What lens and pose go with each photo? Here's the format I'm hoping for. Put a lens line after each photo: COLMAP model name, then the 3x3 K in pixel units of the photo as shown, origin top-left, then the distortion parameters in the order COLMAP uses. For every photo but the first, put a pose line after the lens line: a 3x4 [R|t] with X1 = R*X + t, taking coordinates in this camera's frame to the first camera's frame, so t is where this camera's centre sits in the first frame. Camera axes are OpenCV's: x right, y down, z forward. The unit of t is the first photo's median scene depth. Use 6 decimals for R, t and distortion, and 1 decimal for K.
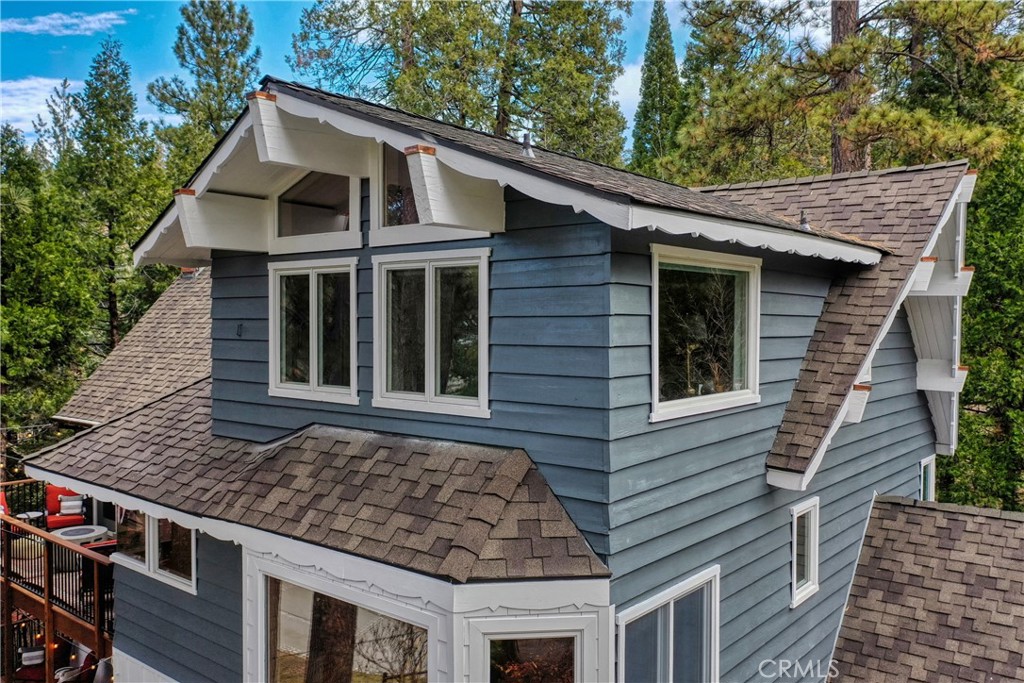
lens RADIAL K [[824.9, 0, 512.0], [0, 824.9, 341.5], [0, 0, 1]] dist [-0.003935, 0.002014]
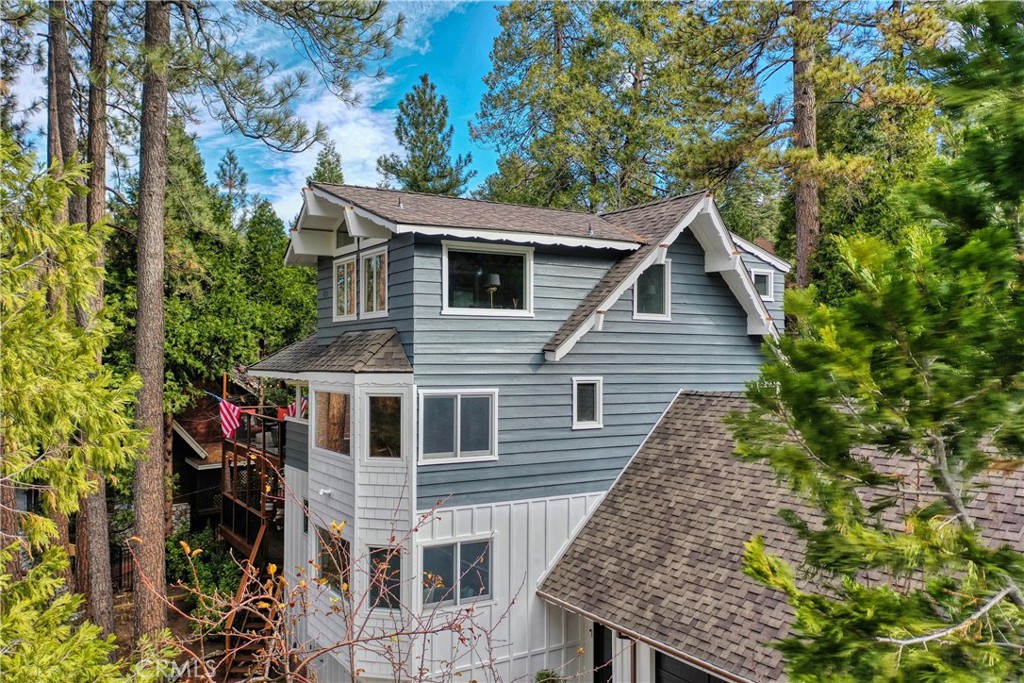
lens RADIAL K [[824.9, 0, 512.0], [0, 824.9, 341.5], [0, 0, 1]] dist [-0.003935, 0.002014]
pose [[0.947896, -0.009285, -0.318443, 0.766470], [-0.005175, 0.998995, -0.044531, 0.192151], [0.318537, 0.043859, 0.946895, -0.814701]]
